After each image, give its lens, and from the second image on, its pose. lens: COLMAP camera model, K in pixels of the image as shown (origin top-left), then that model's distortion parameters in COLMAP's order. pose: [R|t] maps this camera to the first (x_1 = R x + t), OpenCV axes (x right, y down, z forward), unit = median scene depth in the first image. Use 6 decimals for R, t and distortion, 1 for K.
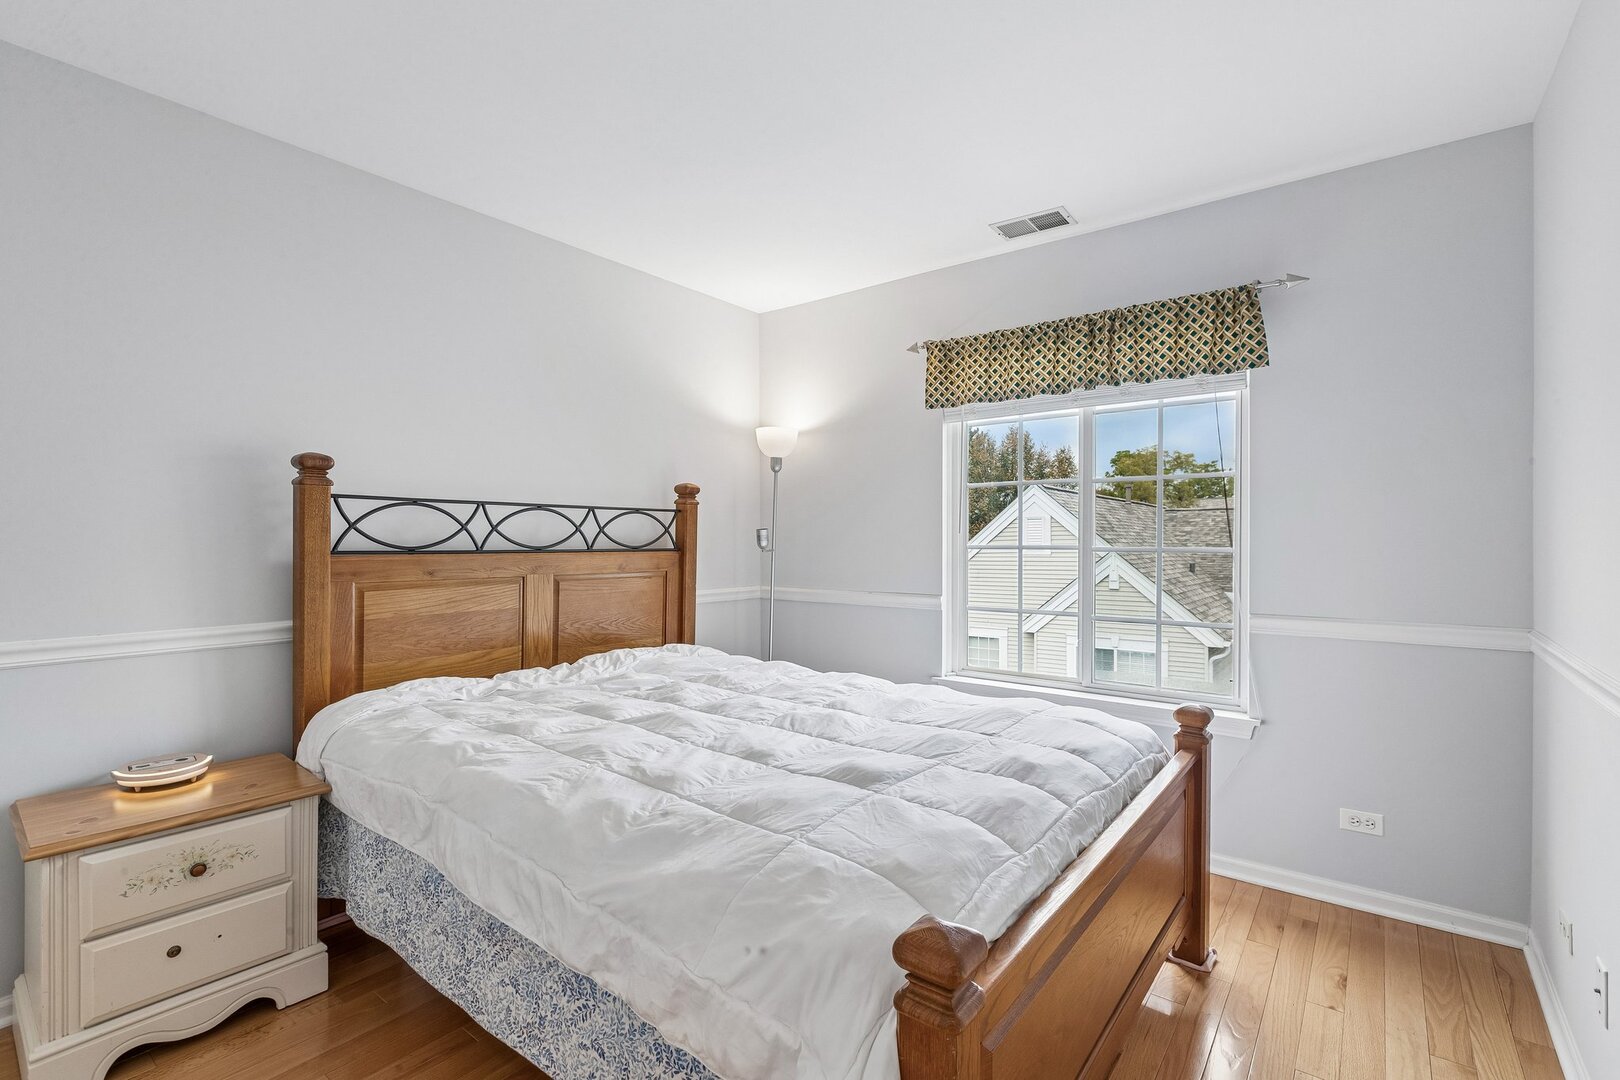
lens RADIAL K [[737.4, 0, 807.9], [0, 737.4, 538.7], [0, 0, 1]] dist [0.002796, -0.002210]
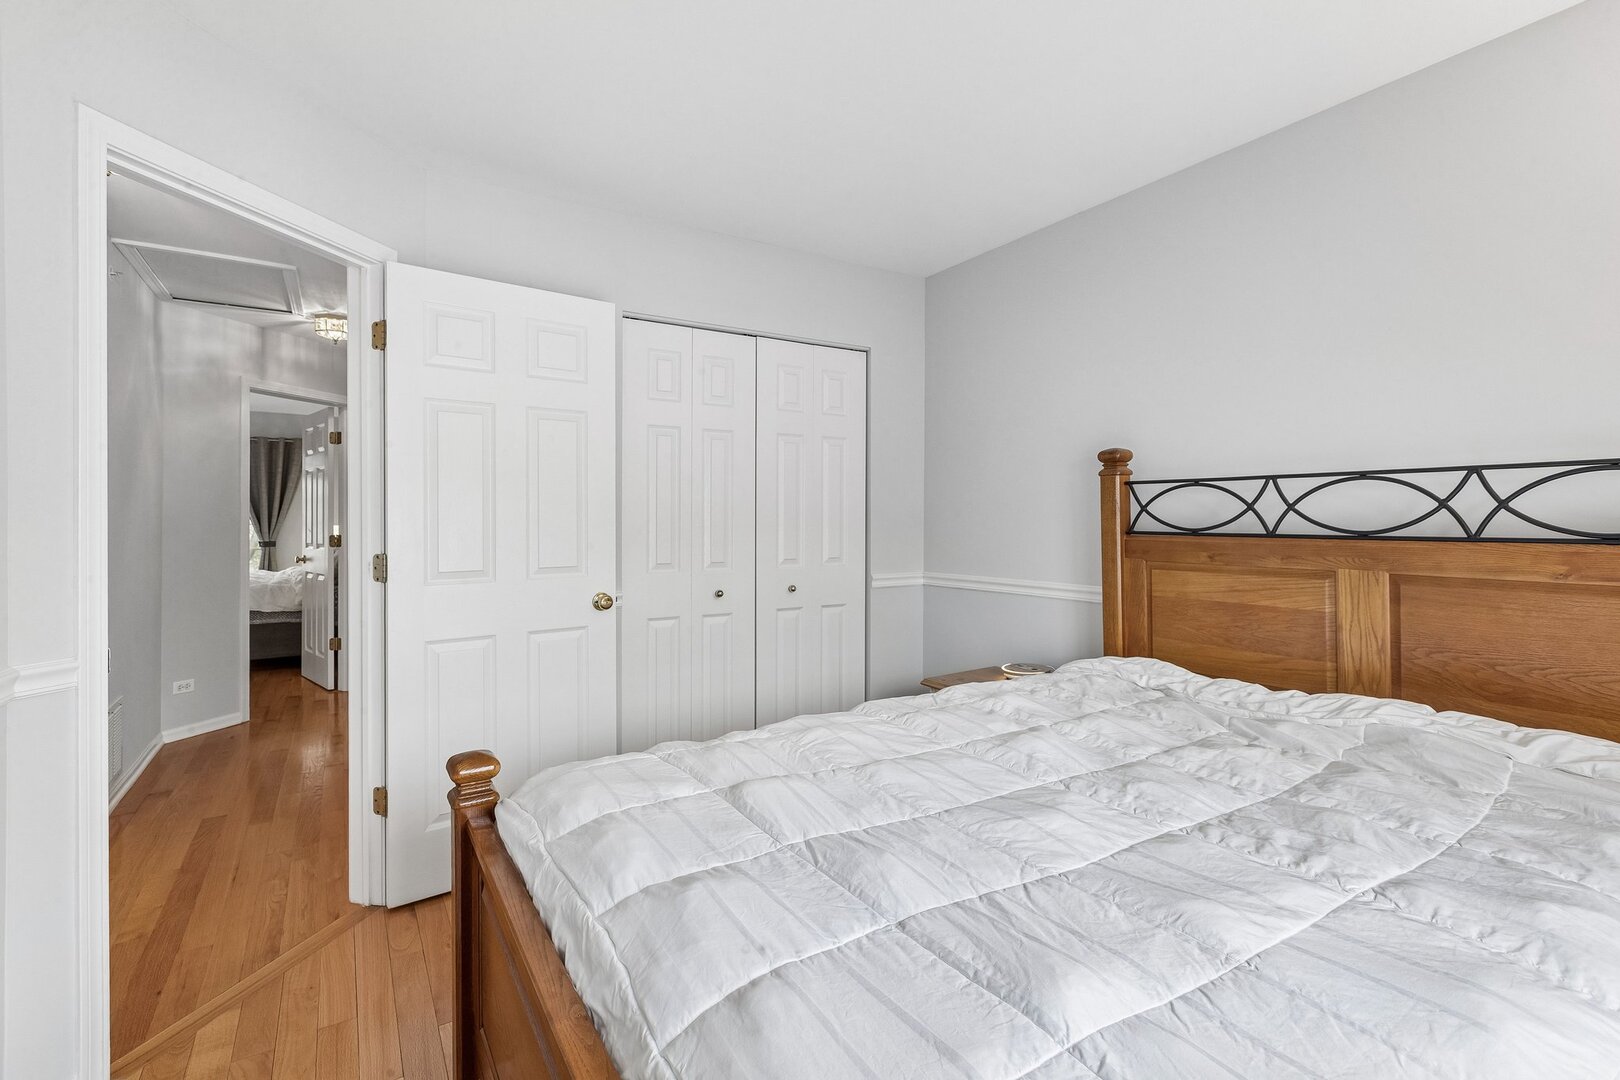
lens RADIAL K [[737.4, 0, 807.2], [0, 737.4, 527.3], [0, 0, 1]] dist [0.002796, -0.002210]
pose [[-0.337561, 0.006087, -0.941284, 0.525642], [-0.000818, 0.999977, 0.006759, 0.002876], [0.941303, 0.003051, -0.337548, 0.802547]]
